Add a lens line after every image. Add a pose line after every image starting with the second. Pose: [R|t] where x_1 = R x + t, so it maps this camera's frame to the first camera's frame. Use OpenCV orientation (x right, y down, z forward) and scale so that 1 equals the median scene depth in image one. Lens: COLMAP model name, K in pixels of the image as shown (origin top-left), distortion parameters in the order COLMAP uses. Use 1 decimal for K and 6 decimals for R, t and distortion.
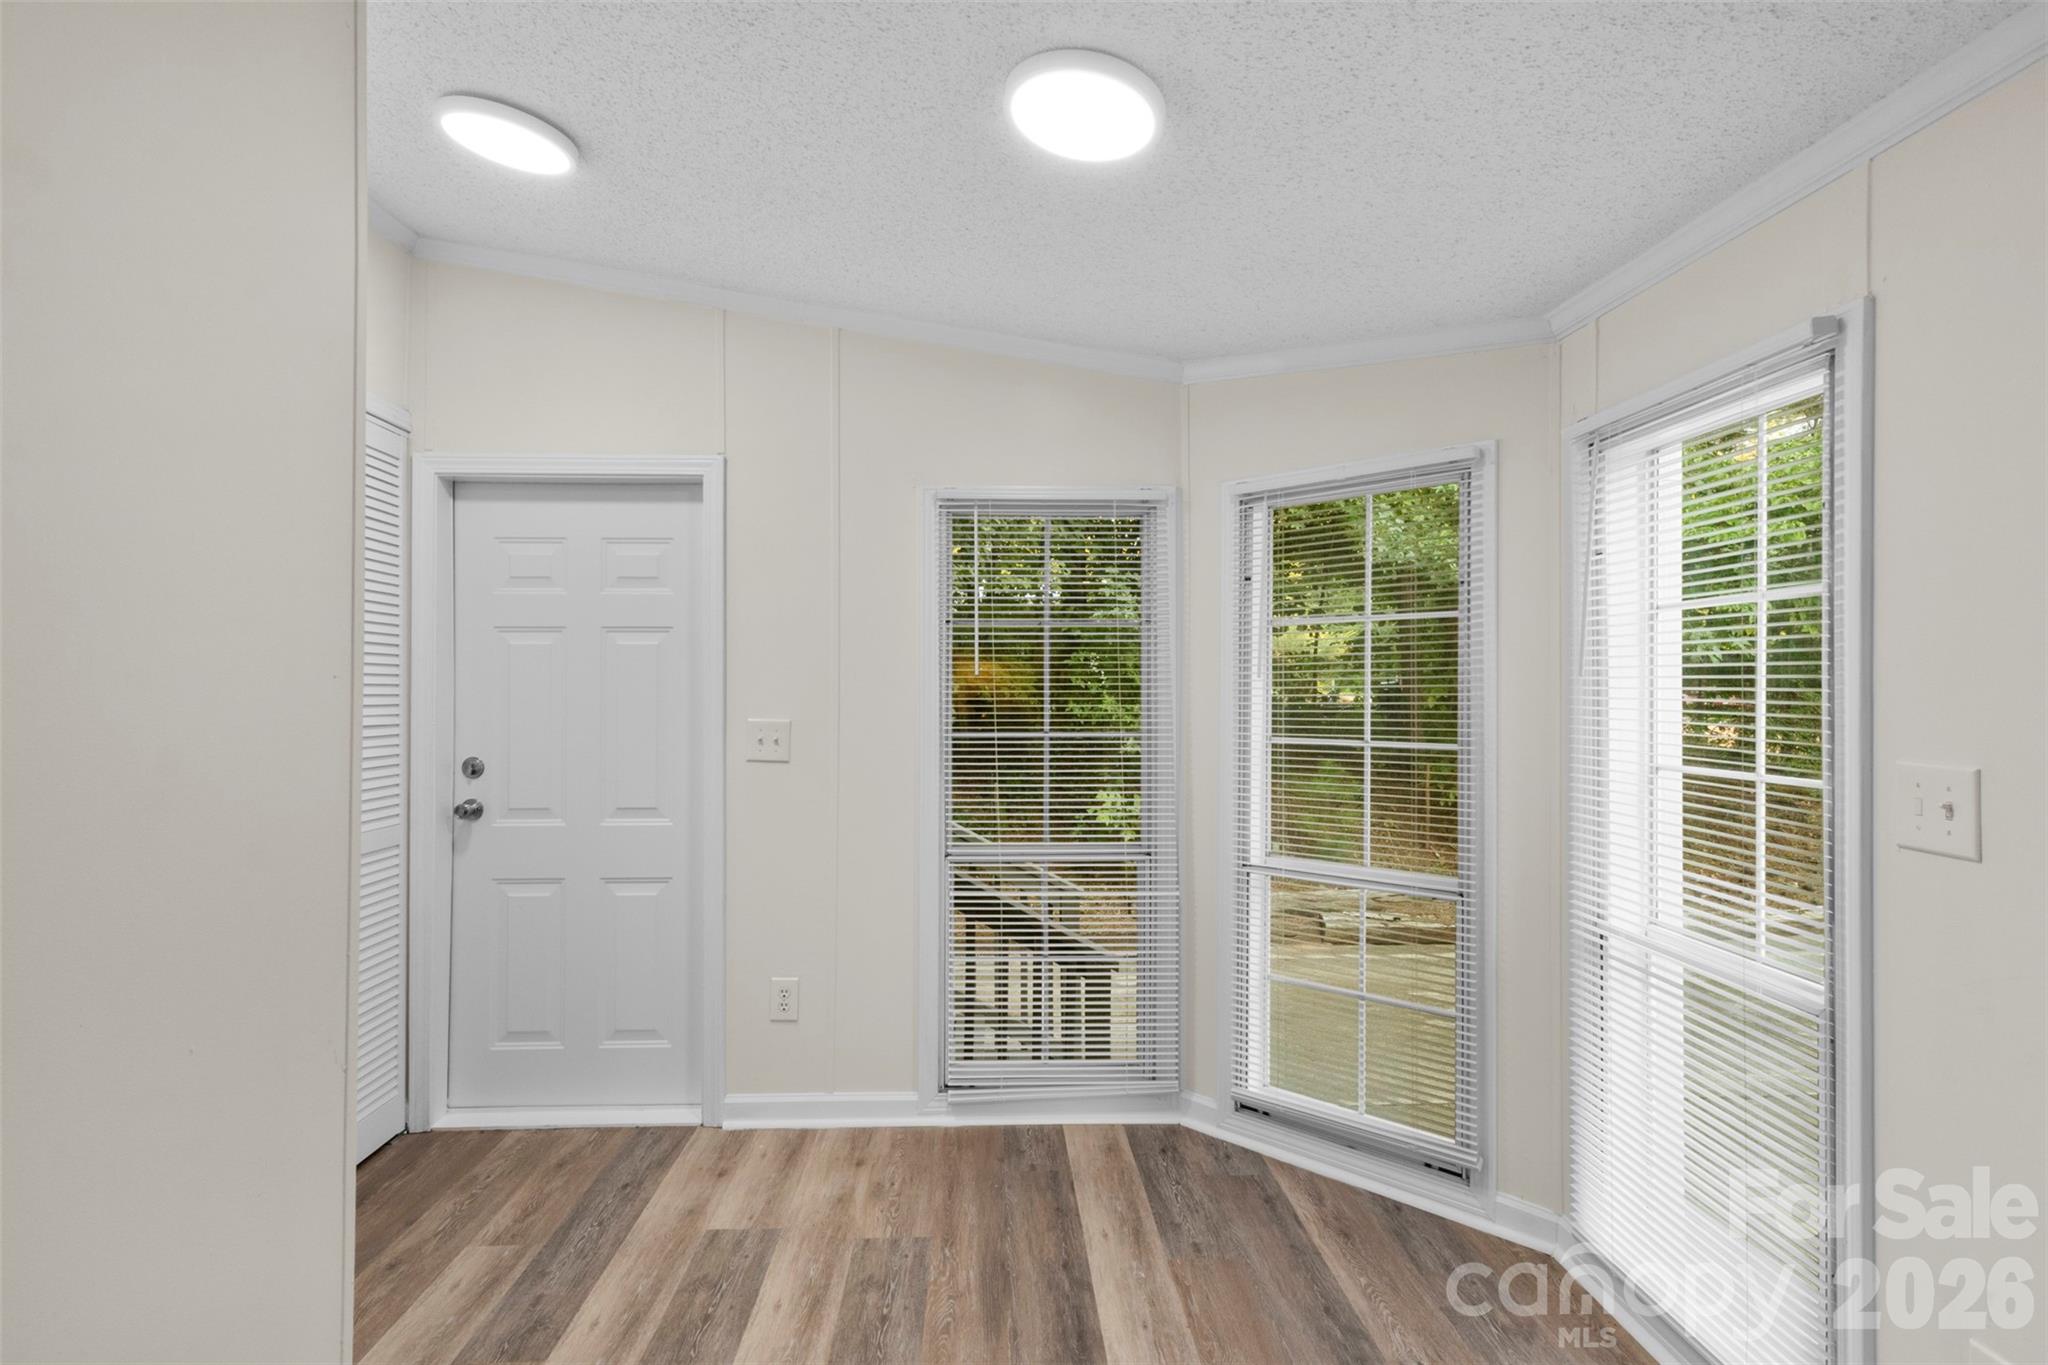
lens RADIAL K [[1035.7, 0, 1023.0], [0, 1035.7, 671.9], [0, 0, 1]] dist [0.010658, -0.002523]
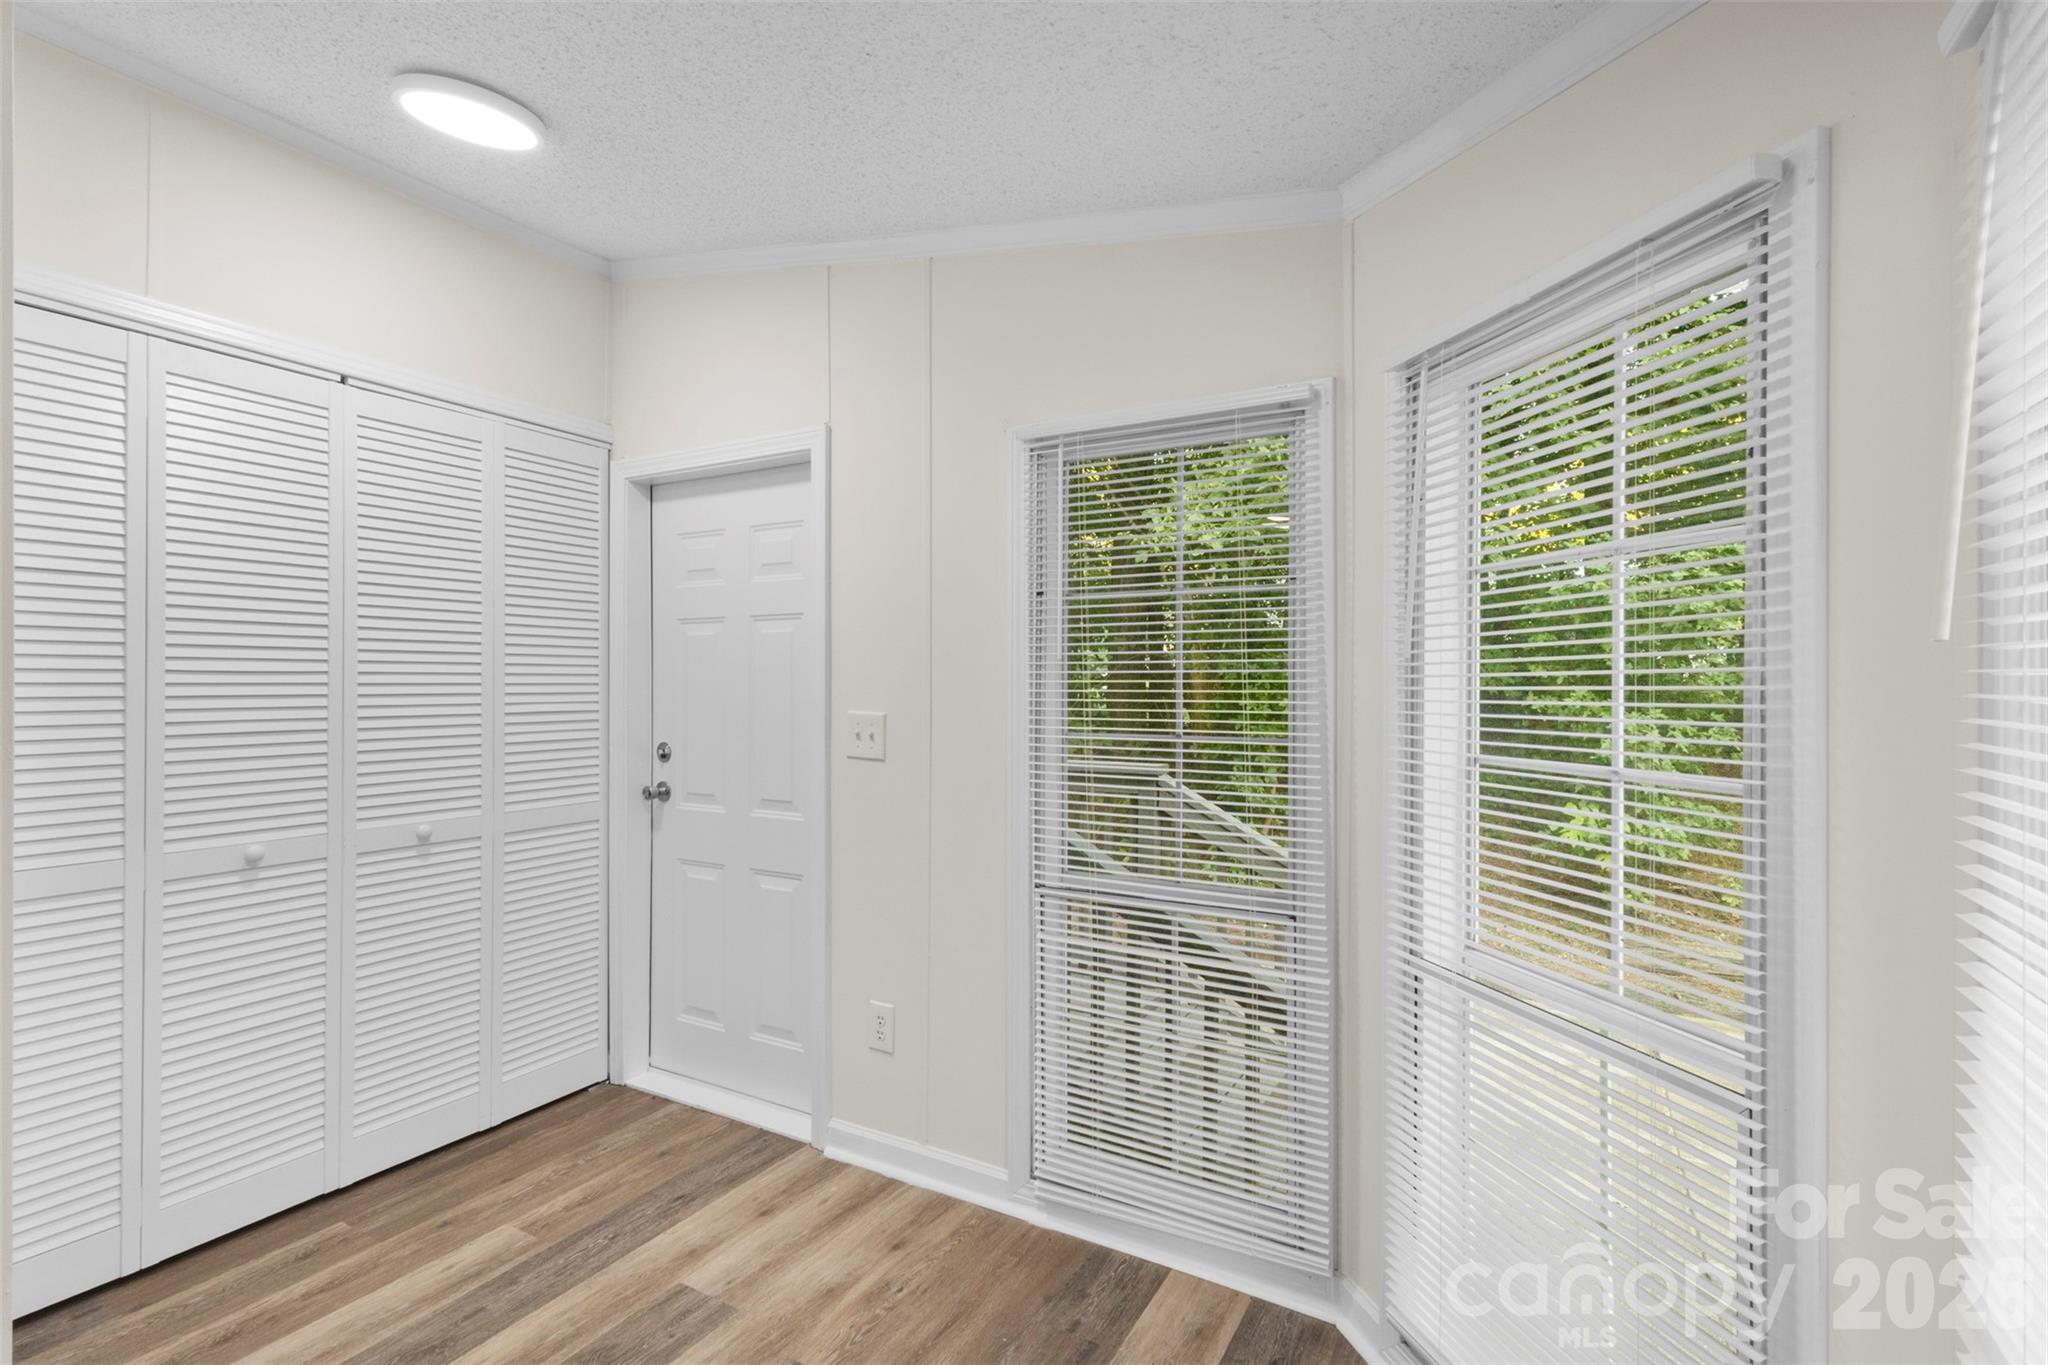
lens RADIAL K [[949.6, 0, 1030.1], [0, 949.6, 673.5], [0, 0, 1]] dist [0.004113, 0.001405]
pose [[0.850433, -0.003244, -0.526073, 0.310130], [0.008743, 0.999930, 0.007968, 0.006874], [0.526010, -0.011376, 0.850402, 0.376189]]
